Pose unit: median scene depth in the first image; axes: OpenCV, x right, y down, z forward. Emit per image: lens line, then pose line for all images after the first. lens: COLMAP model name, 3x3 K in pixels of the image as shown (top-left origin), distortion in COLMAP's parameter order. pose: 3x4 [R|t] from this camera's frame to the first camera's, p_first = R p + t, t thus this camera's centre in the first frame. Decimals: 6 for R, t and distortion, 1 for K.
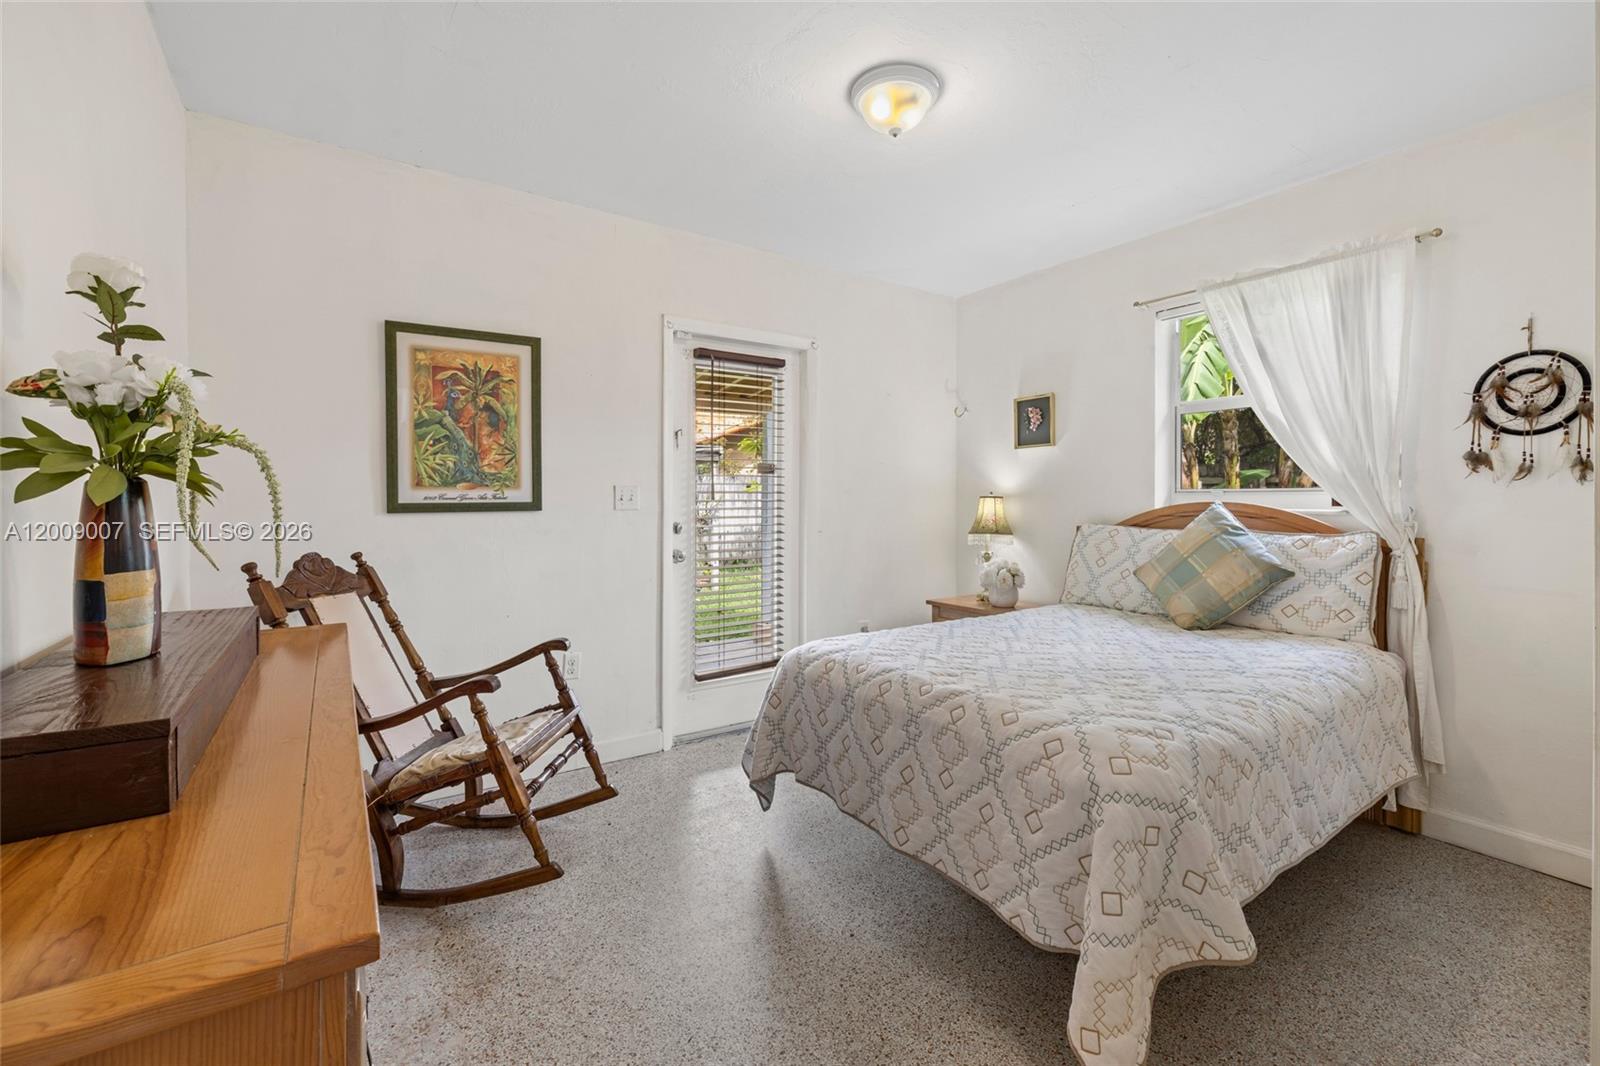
lens RADIAL K [[681.2, 0, 785.3], [0, 681.2, 521.0], [0, 0, 1]] dist [-0.000406, -0.000023]
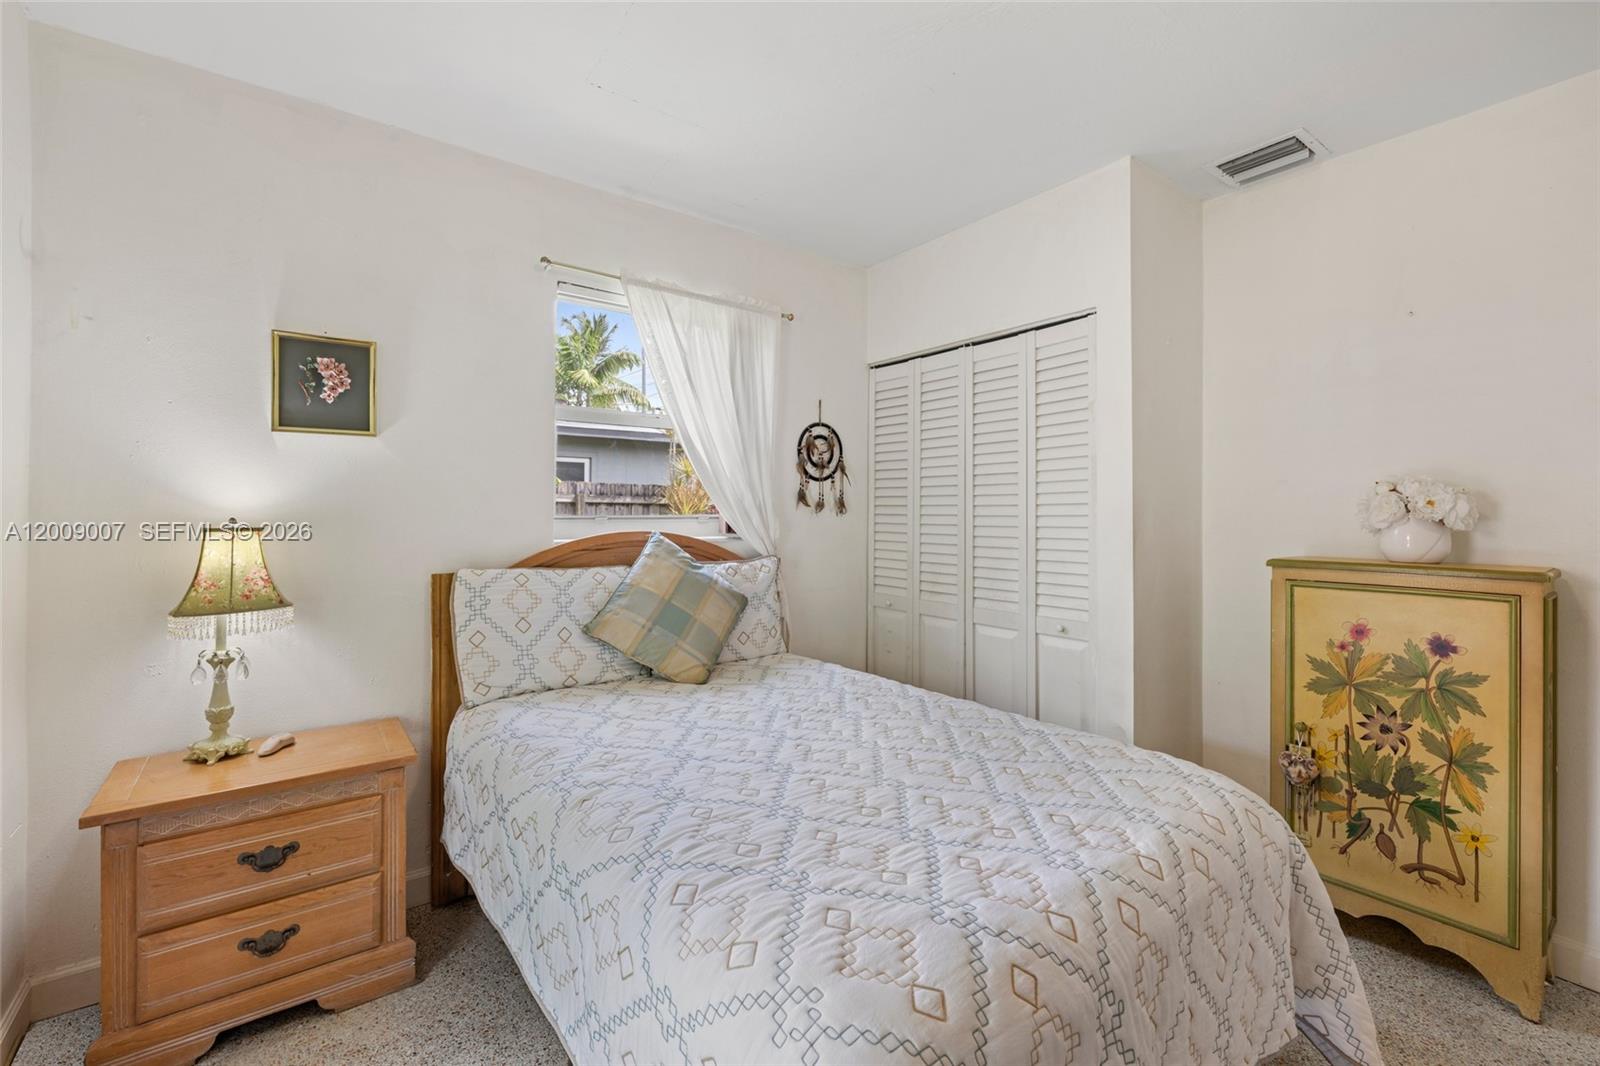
lens RADIAL K [[681.2, 0, 785.3], [0, 681.2, 521.0], [0, 0, 1]] dist [-0.000406, -0.000023]
pose [[-0.078009, -0.003392, 0.996947, -0.248137], [0.034552, 0.999384, 0.006104, -0.041467], [-0.996354, 0.034923, -0.077844, 0.908103]]
